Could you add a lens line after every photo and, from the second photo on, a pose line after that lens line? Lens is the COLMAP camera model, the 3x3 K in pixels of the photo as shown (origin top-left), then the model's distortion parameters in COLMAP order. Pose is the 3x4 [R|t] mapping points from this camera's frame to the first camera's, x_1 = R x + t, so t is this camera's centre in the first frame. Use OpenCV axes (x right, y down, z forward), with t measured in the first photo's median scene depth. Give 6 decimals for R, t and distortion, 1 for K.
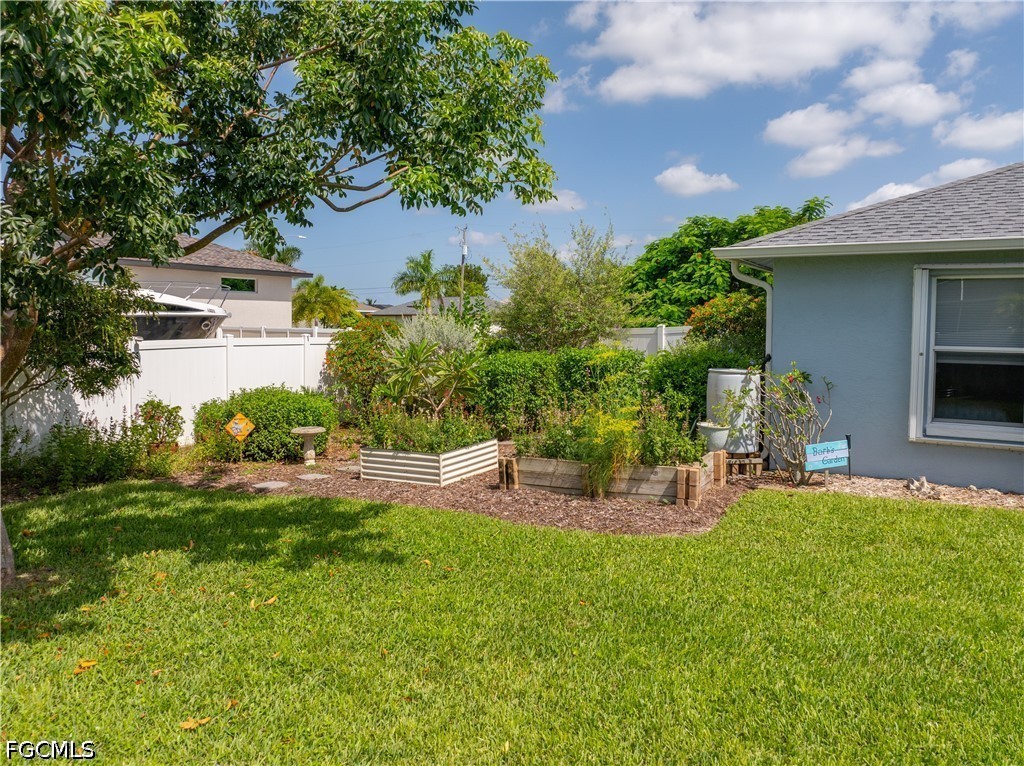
lens RADIAL K [[723.8, 0, 515.6], [0, 723.8, 345.9], [0, 0, 1]] dist [-0.034719, 0.001769]
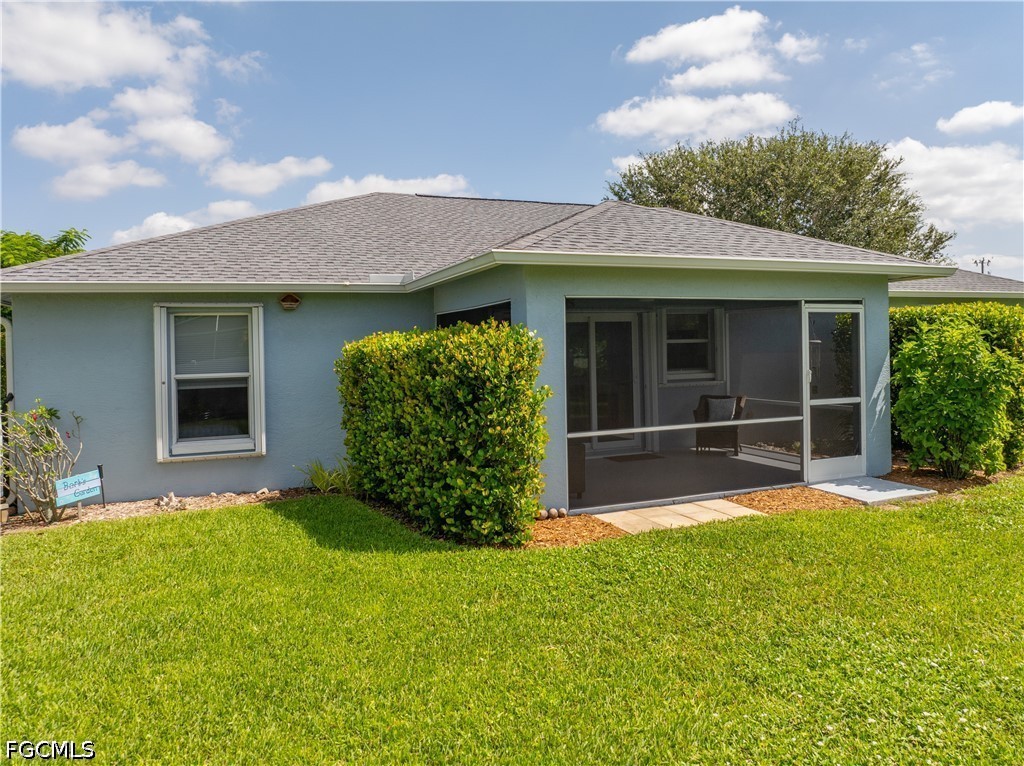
lens RADIAL K [[756.6, 0, 514.0], [0, 756.6, 342.8], [0, 0, 1]] dist [-0.045677, 0.025164]
pose [[0.609673, -0.020802, 0.792380, -0.025519], [0.061012, 0.997921, -0.020746, 0.006548], [-0.790301, 0.060994, 0.609675, -0.149121]]
